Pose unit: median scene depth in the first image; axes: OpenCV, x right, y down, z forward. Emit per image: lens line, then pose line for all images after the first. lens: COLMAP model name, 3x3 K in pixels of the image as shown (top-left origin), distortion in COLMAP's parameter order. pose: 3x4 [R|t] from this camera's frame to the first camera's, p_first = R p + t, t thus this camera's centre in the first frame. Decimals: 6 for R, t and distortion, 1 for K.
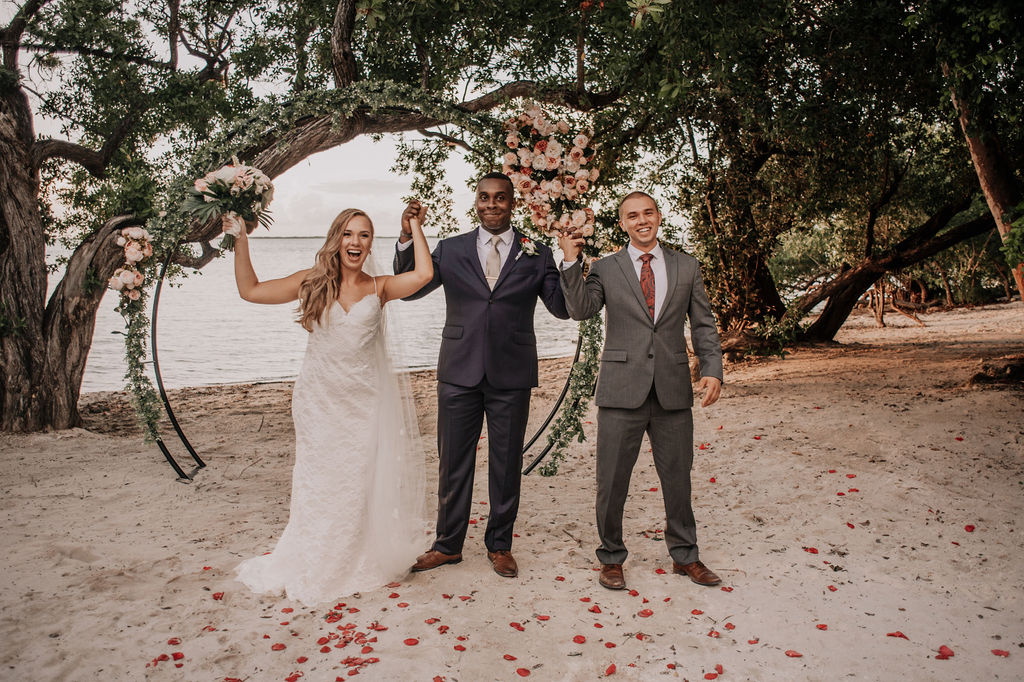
lens RADIAL K [[825.4, 0, 512.0], [0, 825.4, 341.0], [0, 0, 1]] dist [-0.050734, 0.003791]
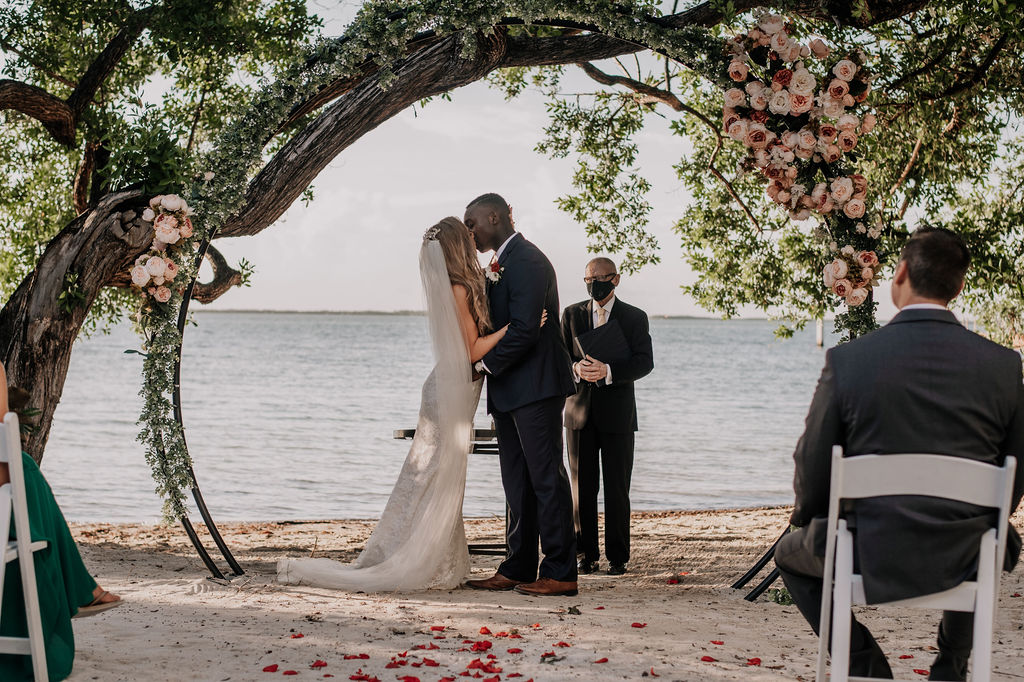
lens RADIAL K [[1767.0, 0, 512.0], [0, 1767.0, 341.0], [0, 0, 1]] dist [-0.083488, -0.189115]
pose [[0.988608, 0.017069, -0.149540, 0.033702], [-0.033699, 0.993427, -0.109394, 0.118689], [0.146690, 0.113187, 0.982686, -0.340188]]
